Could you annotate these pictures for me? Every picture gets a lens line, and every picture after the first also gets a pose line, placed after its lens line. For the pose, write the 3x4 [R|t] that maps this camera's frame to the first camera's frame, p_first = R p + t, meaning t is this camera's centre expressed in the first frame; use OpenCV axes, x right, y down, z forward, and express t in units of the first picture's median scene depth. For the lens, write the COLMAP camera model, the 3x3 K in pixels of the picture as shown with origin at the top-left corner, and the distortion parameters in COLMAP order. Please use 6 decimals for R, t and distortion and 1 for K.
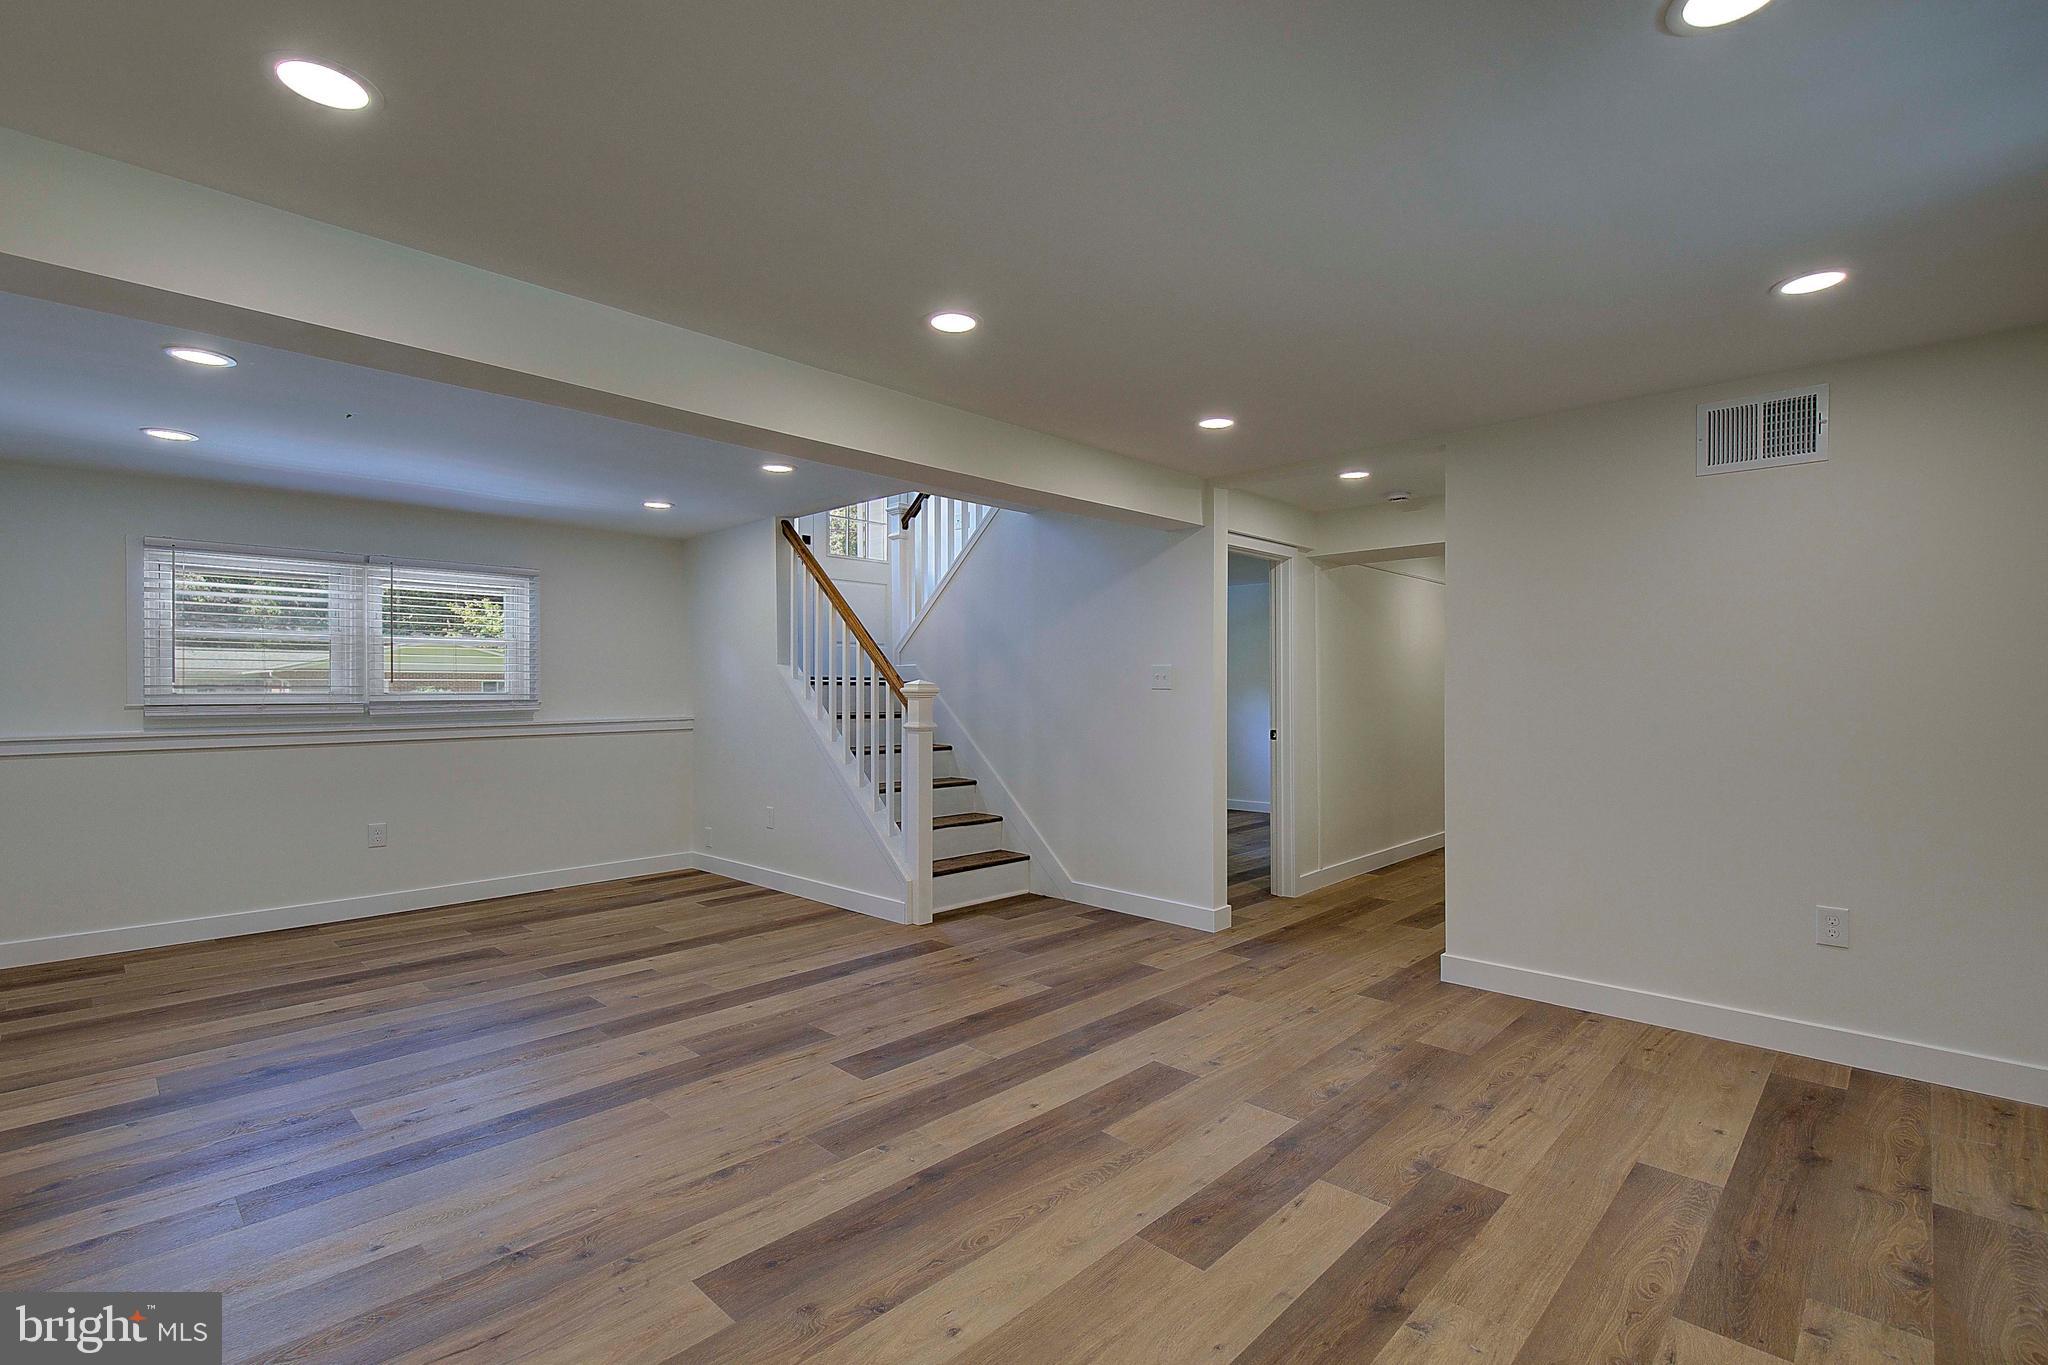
lens RADIAL K [[965.7, 0, 1113.2], [0, 965.7, 683.3], [0, 0, 1]] dist [0.005281, 0.000725]
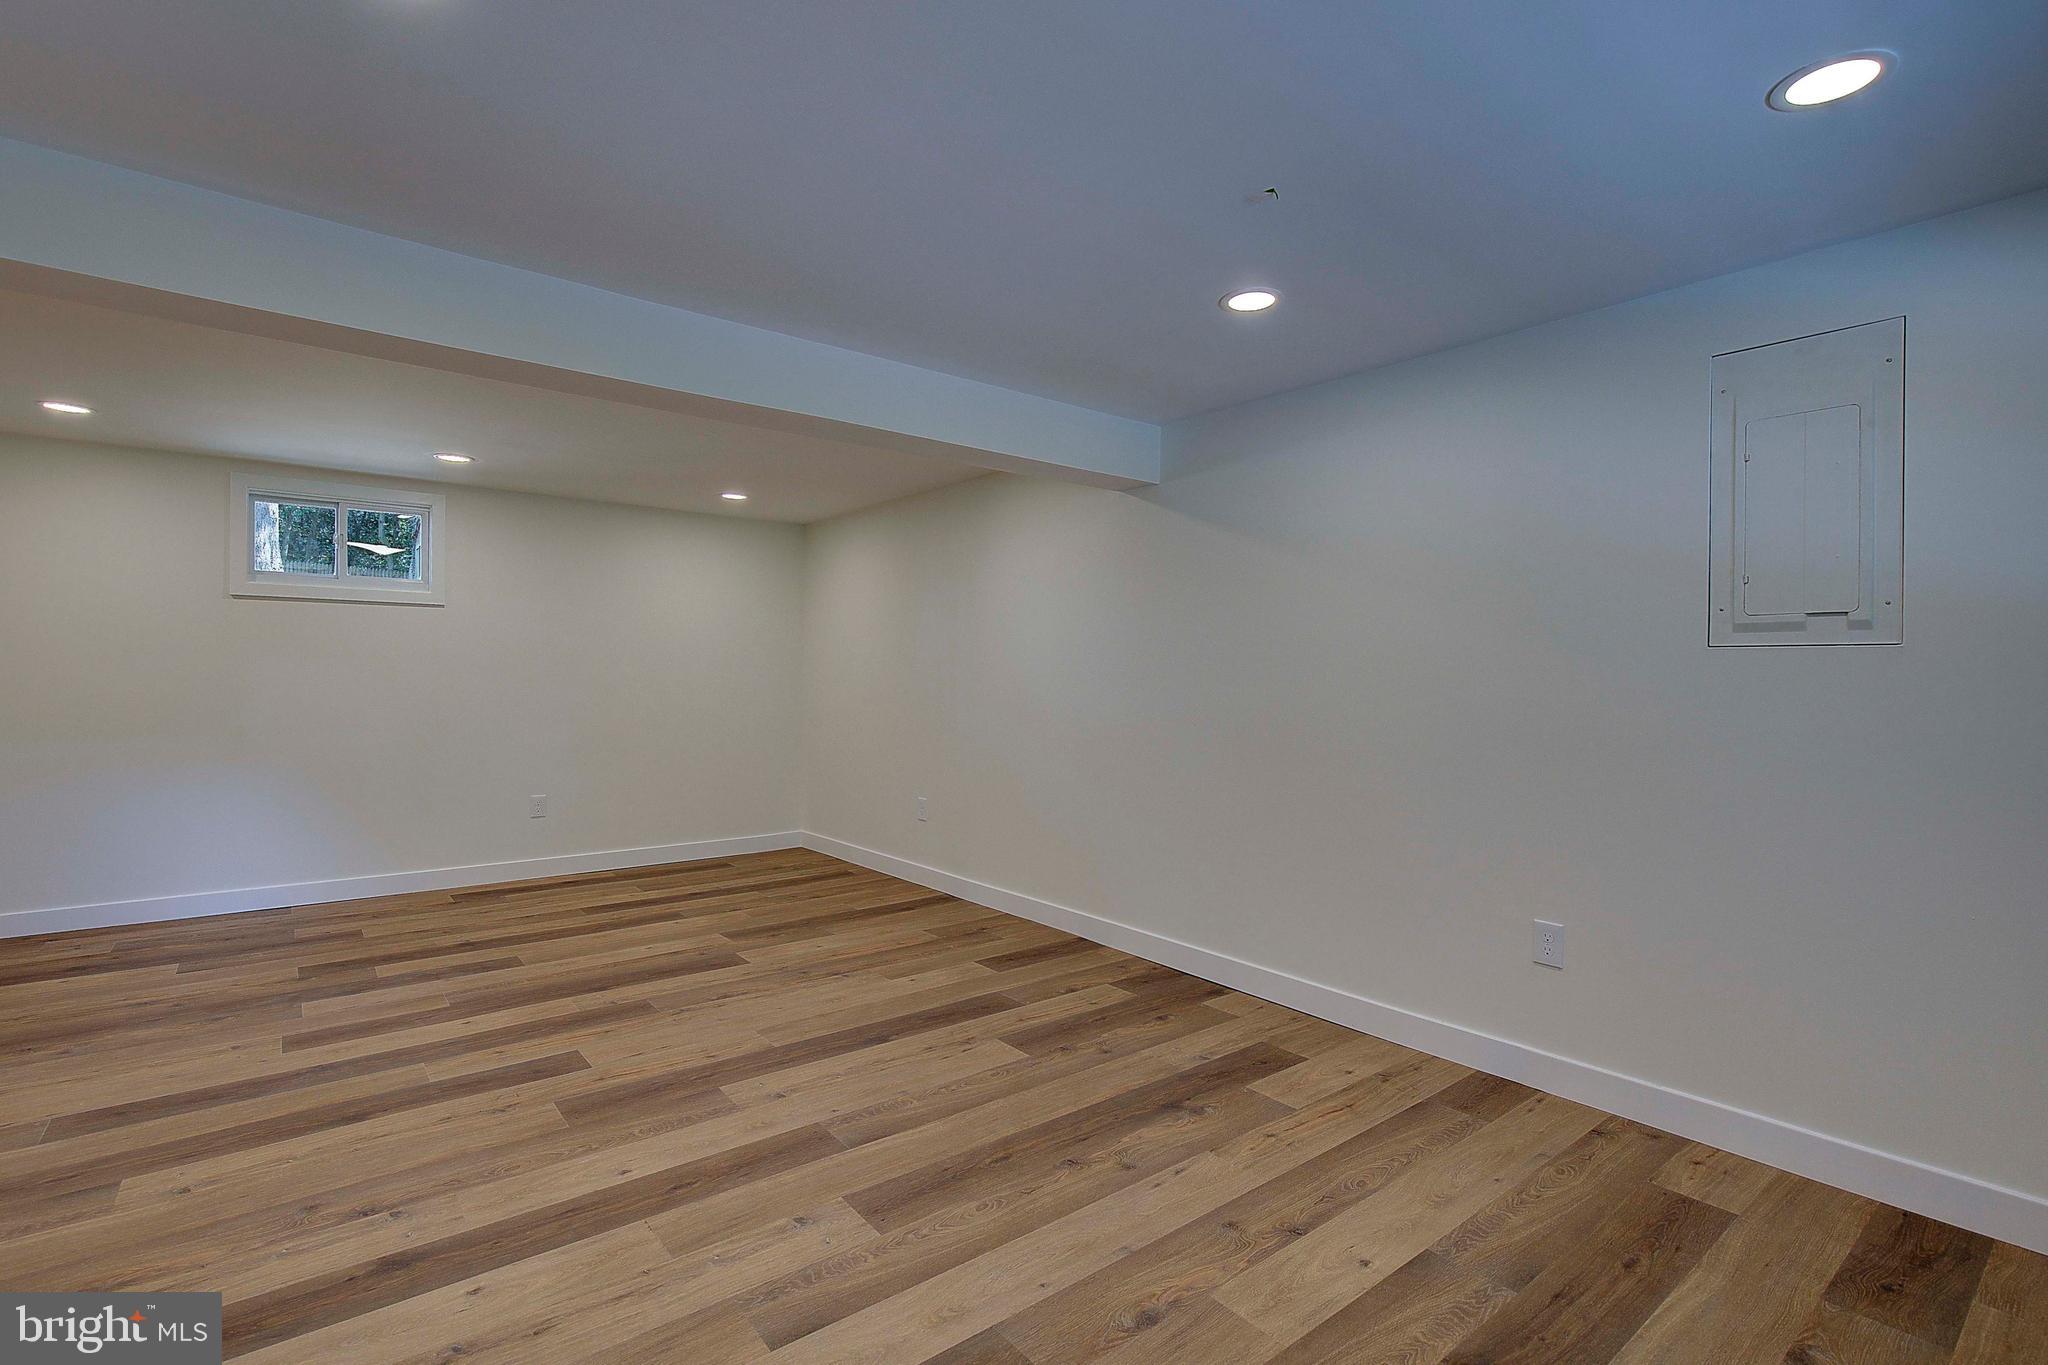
lens RADIAL K [[965.5, 0, 985.8], [0, 965.5, 685.2], [0, 0, 1]] dist [0.004294, 0.000852]
pose [[-0.974712, -0.002122, 0.223457, -0.777057], [-0.002581, 0.999995, -0.001762, 0.025619], [-0.223452, -0.002294, -0.974712, 1.632968]]
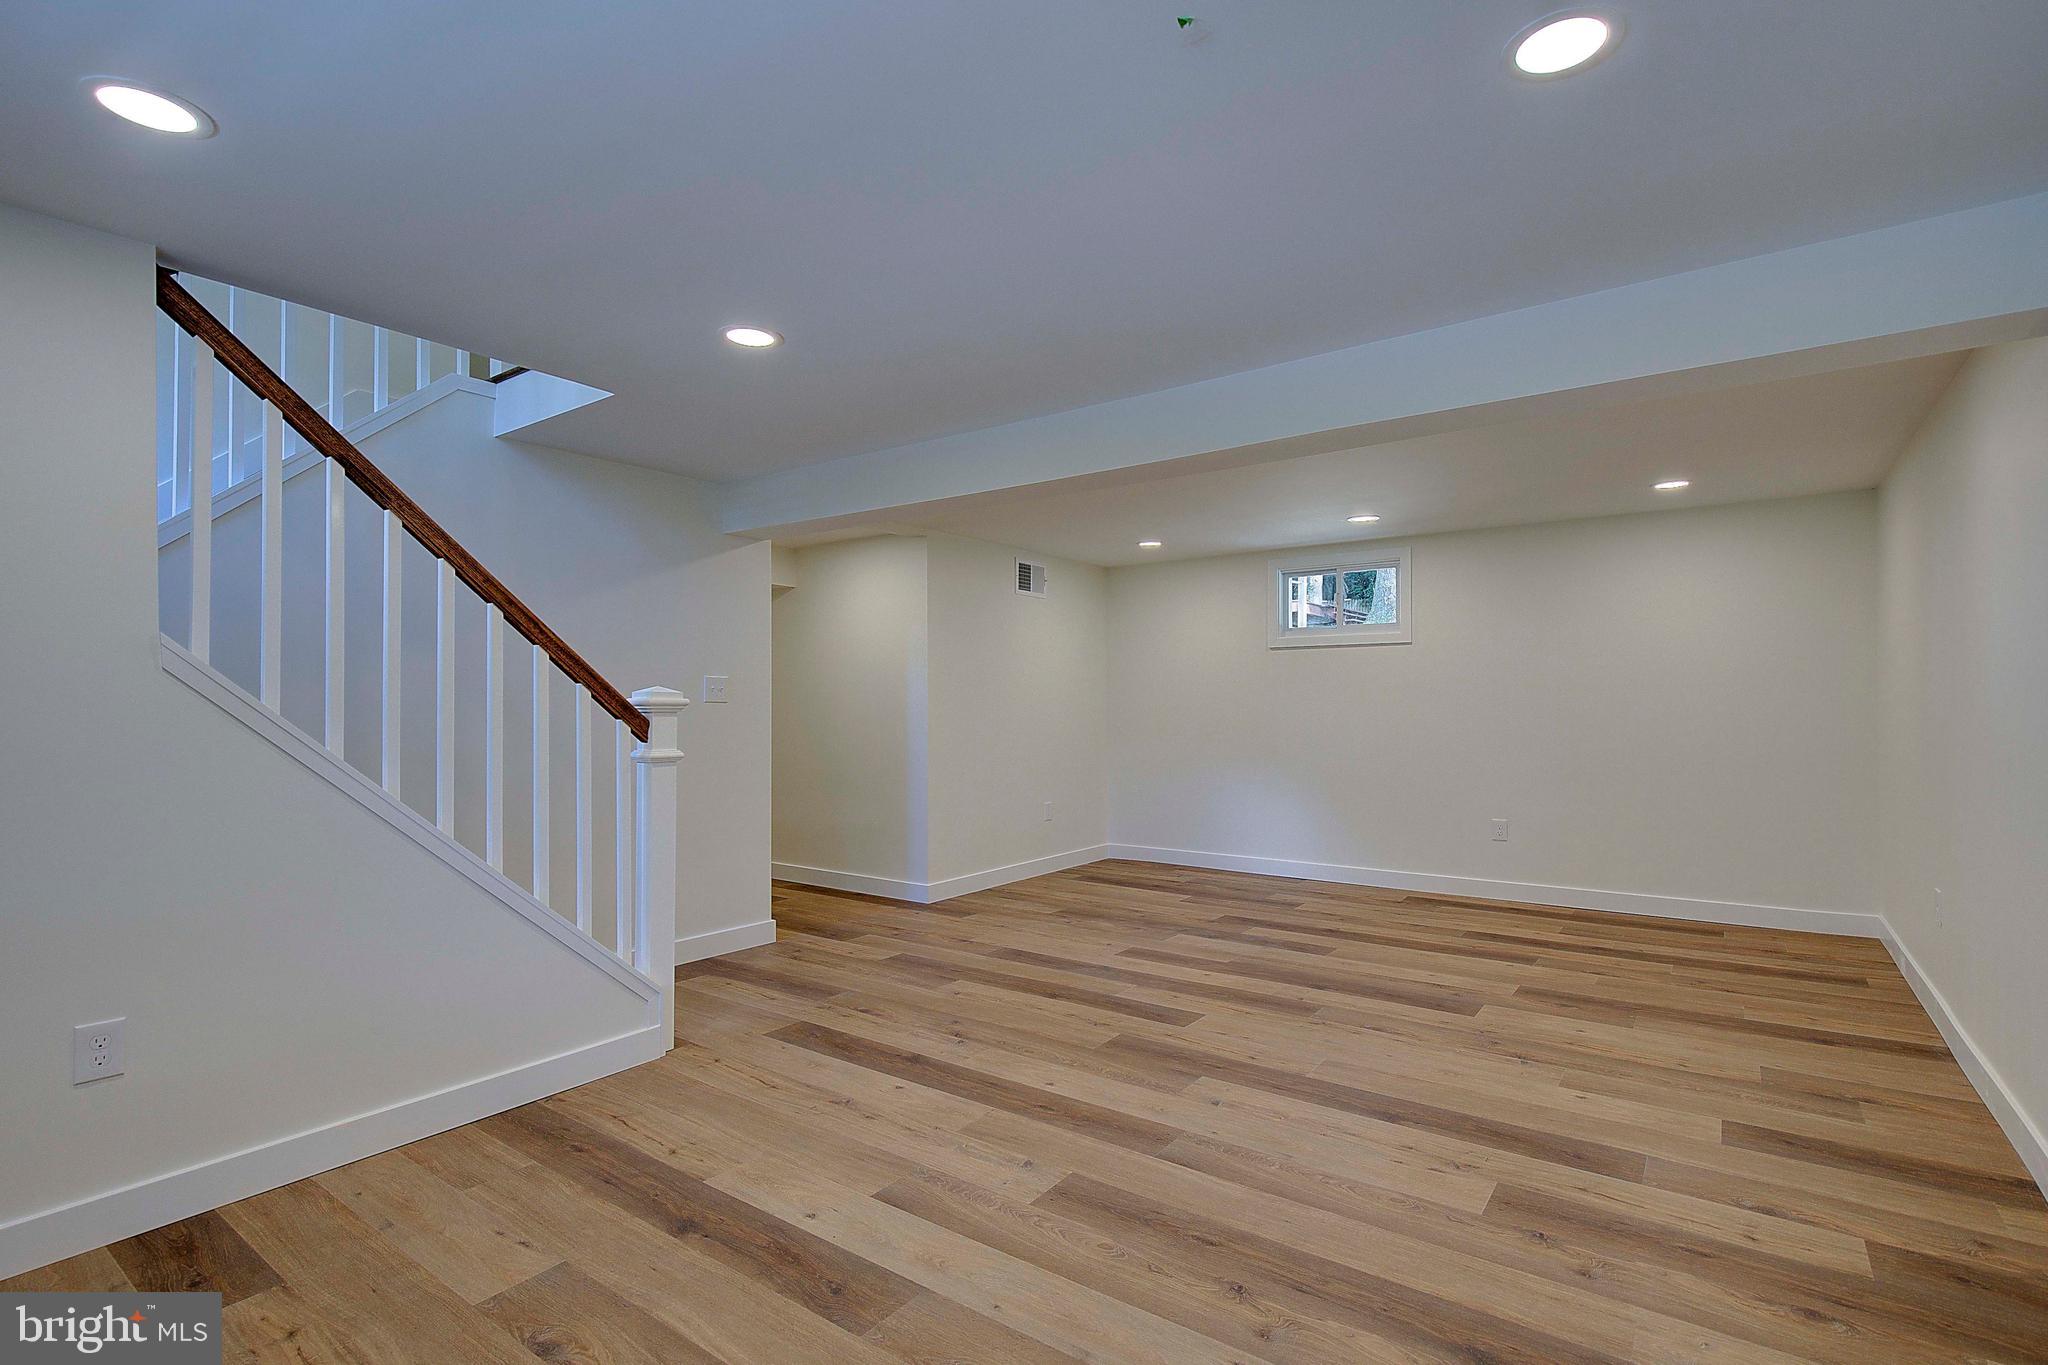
lens RADIAL K [[899.1, 0, 1029.5], [0, 899.1, 711.3], [0, 0, 1]] dist [0.001244, -0.000152]
pose [[-0.081992, -0.000937, 0.996633, -1.182649], [-0.003018, 0.999995, 0.000691, 0.024028], [-0.996628, -0.002951, -0.081995, 1.136330]]
